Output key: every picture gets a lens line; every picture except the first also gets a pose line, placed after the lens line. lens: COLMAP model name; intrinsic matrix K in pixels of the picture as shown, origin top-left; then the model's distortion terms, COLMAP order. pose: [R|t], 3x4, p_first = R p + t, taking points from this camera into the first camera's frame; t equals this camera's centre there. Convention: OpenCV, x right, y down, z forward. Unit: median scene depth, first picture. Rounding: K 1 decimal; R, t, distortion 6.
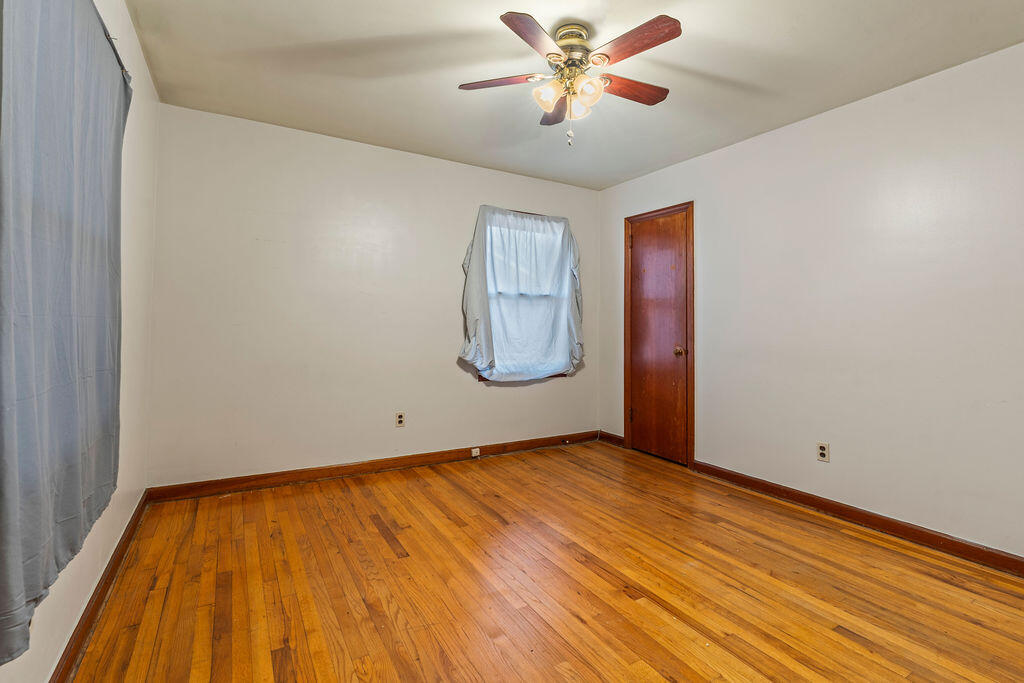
lens RADIAL K [[478.0, 0, 511.3], [0, 478.0, 322.3], [0, 0, 1]] dist [-0.000583, -0.000218]
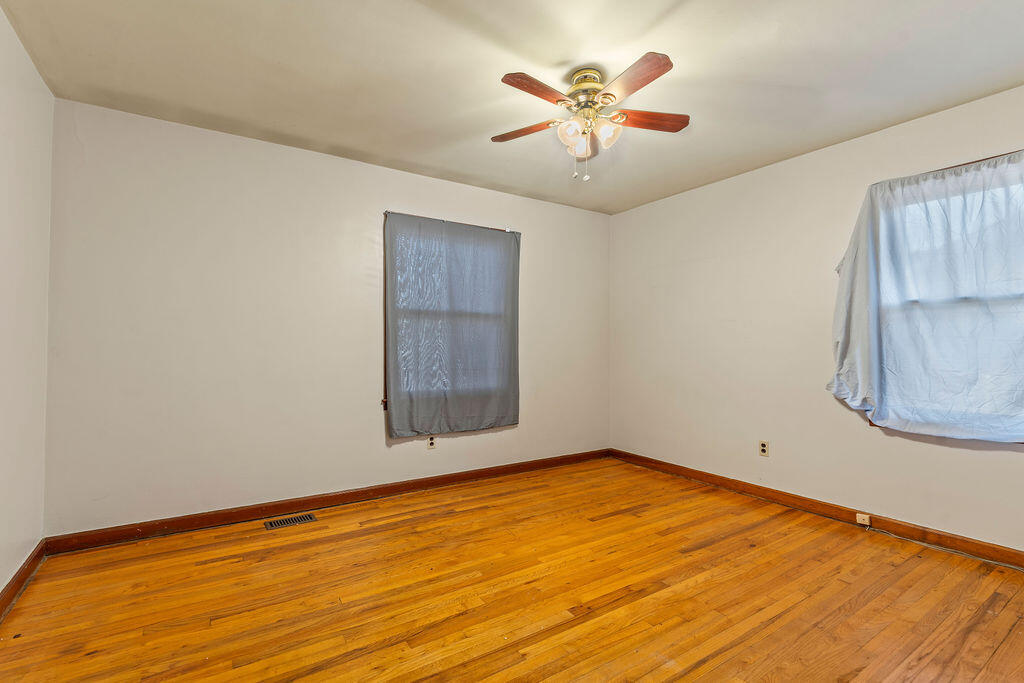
lens RADIAL K [[474.7, 0, 512.0], [0, 474.7, 341.5], [0, 0, 1]] dist [-0.000780, -0.000263]
pose [[0.053480, -0.023824, -0.998285, 0.913716], [0.002069, 0.999716, -0.023747, 0.013482], [0.998567, -0.000796, 0.053514, 0.578930]]
